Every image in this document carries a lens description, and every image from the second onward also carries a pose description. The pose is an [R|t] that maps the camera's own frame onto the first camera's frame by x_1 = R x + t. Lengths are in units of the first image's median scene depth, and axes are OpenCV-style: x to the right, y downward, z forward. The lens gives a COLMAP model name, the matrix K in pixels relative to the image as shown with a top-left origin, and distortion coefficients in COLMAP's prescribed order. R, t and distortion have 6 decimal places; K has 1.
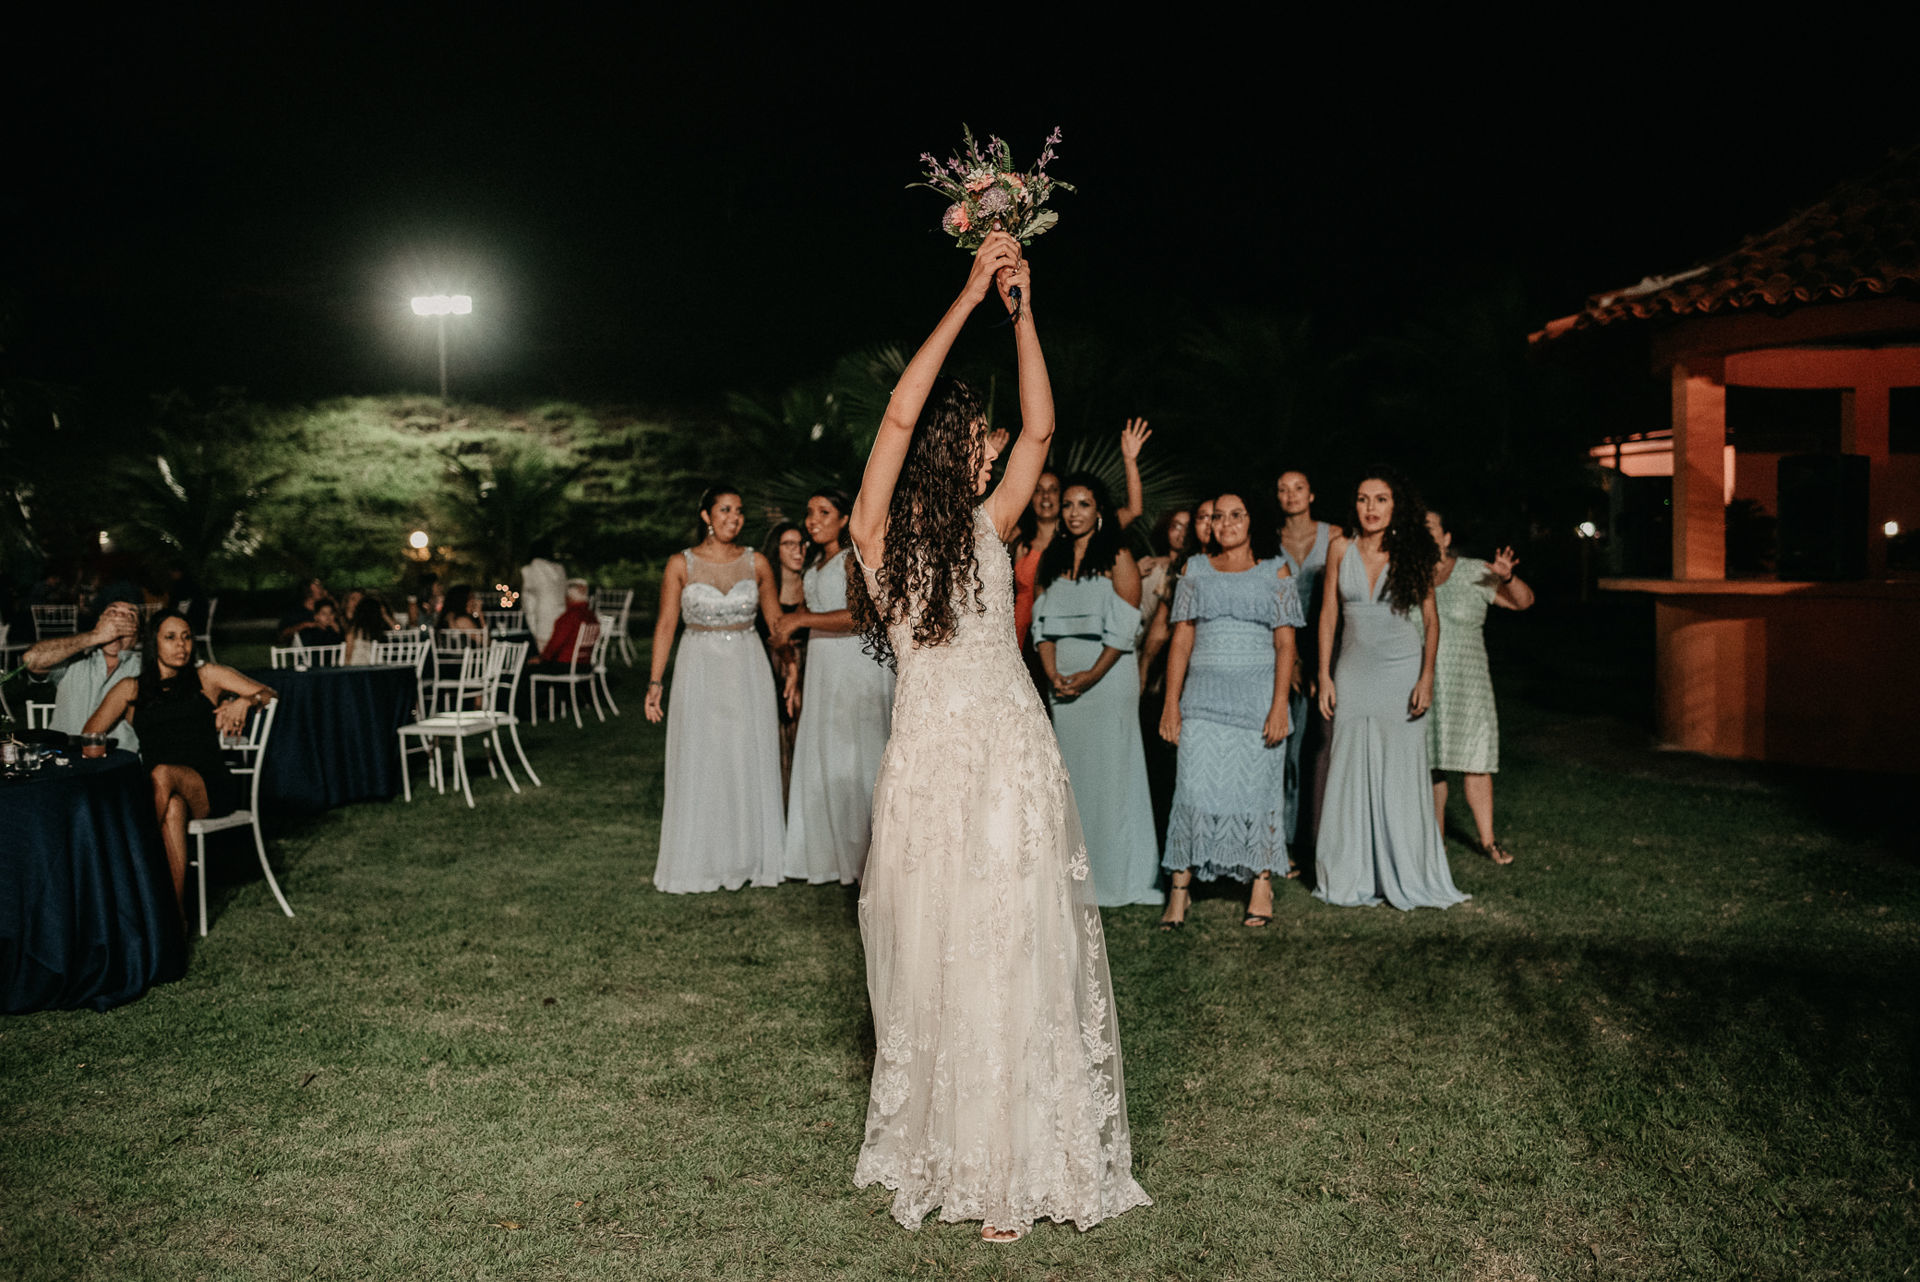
lens RADIAL K [[1863.8, 0, 965.7], [0, 1863.8, 698.2], [0, 0, 1]] dist [-0.141924, 0.245660]
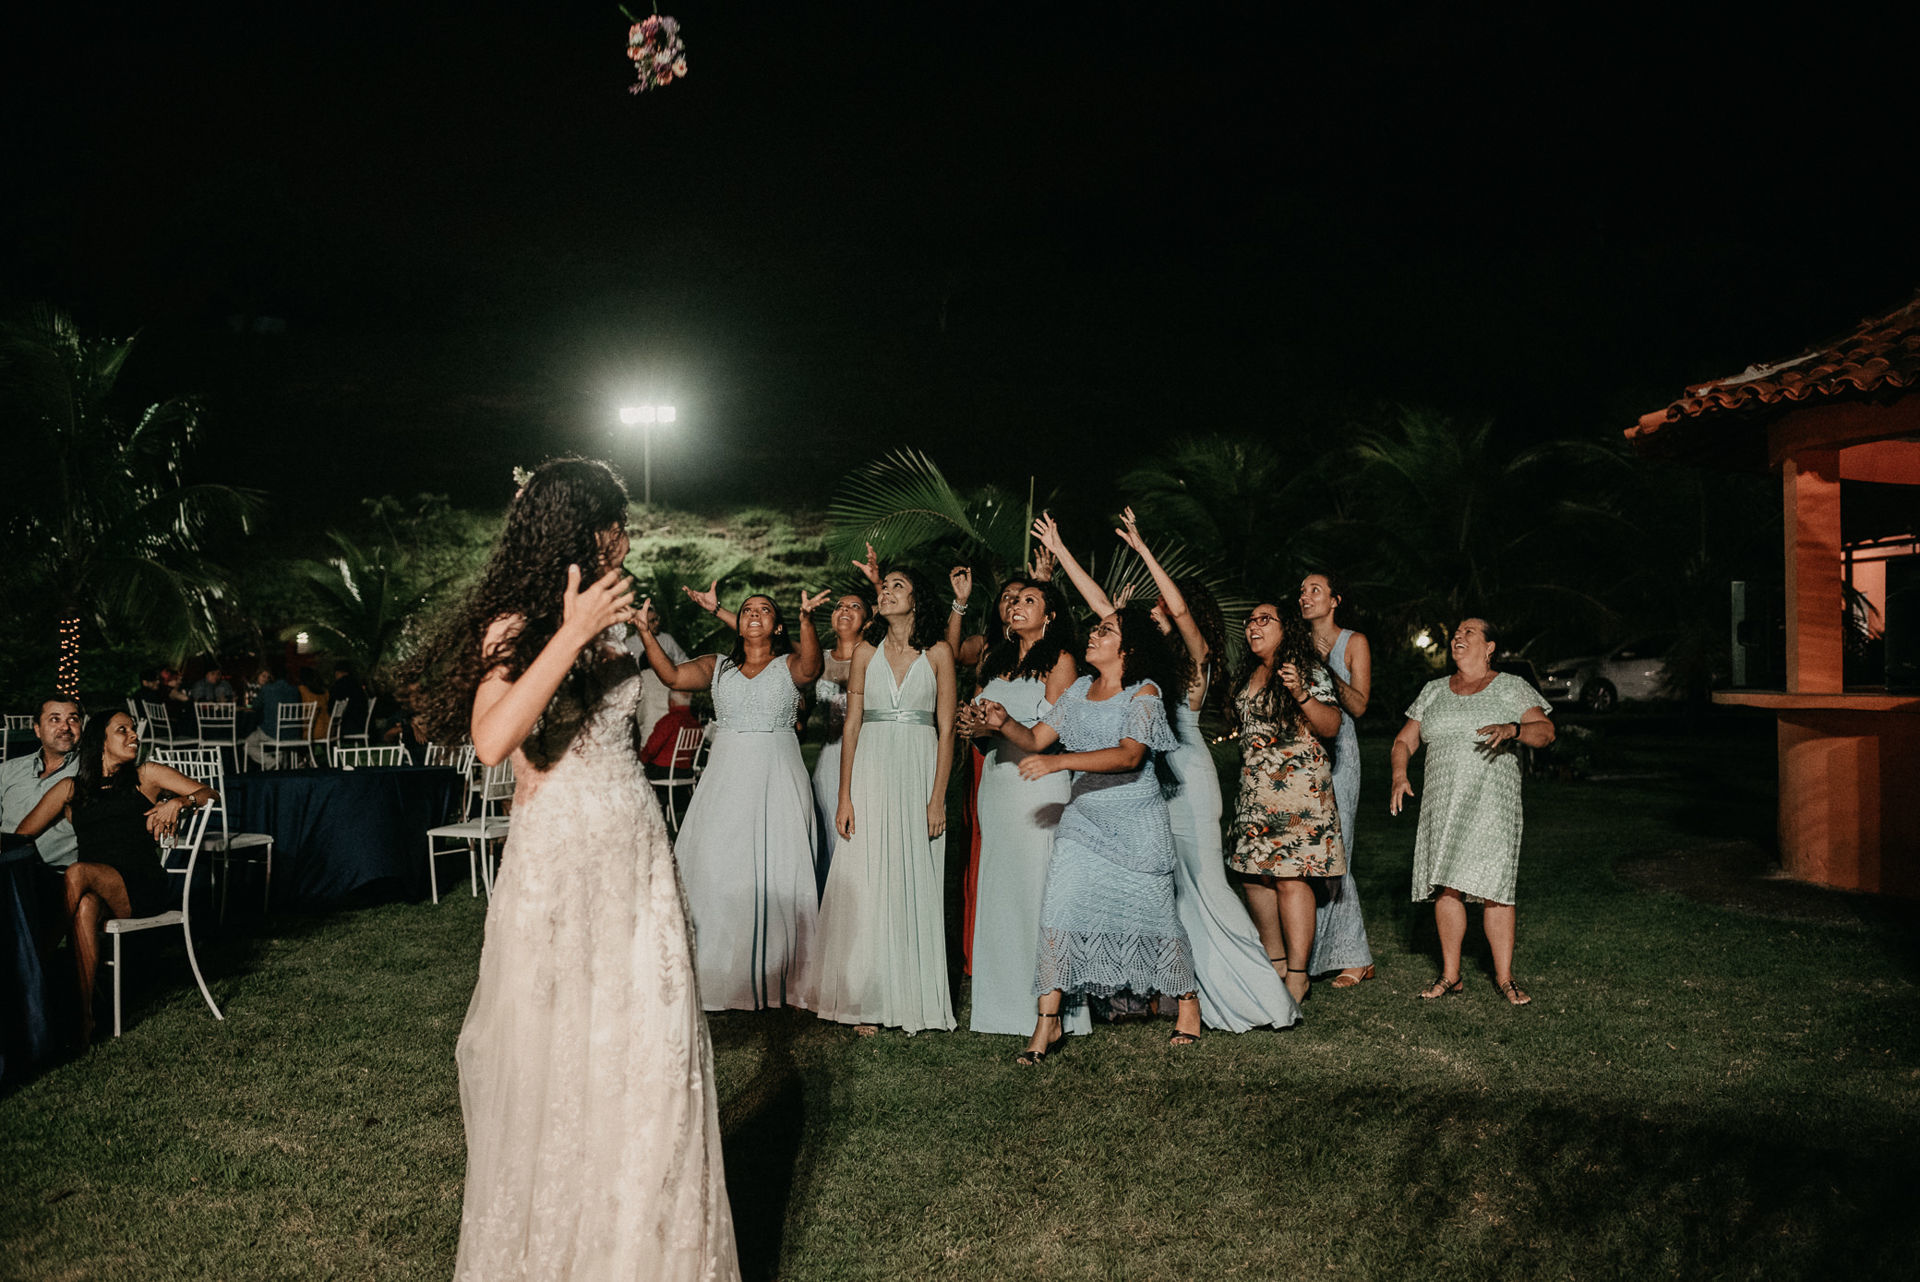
lens RADIAL K [[1863.8, 0, 965.7], [0, 1863.8, 698.2], [0, 0, 1]] dist [-0.141924, 0.245660]
pose [[0.991383, 0.009887, -0.130619, 0.102474], [-0.017413, 0.998245, -0.056609, -0.003172], [0.129830, 0.058396, 0.989815, 0.044334]]
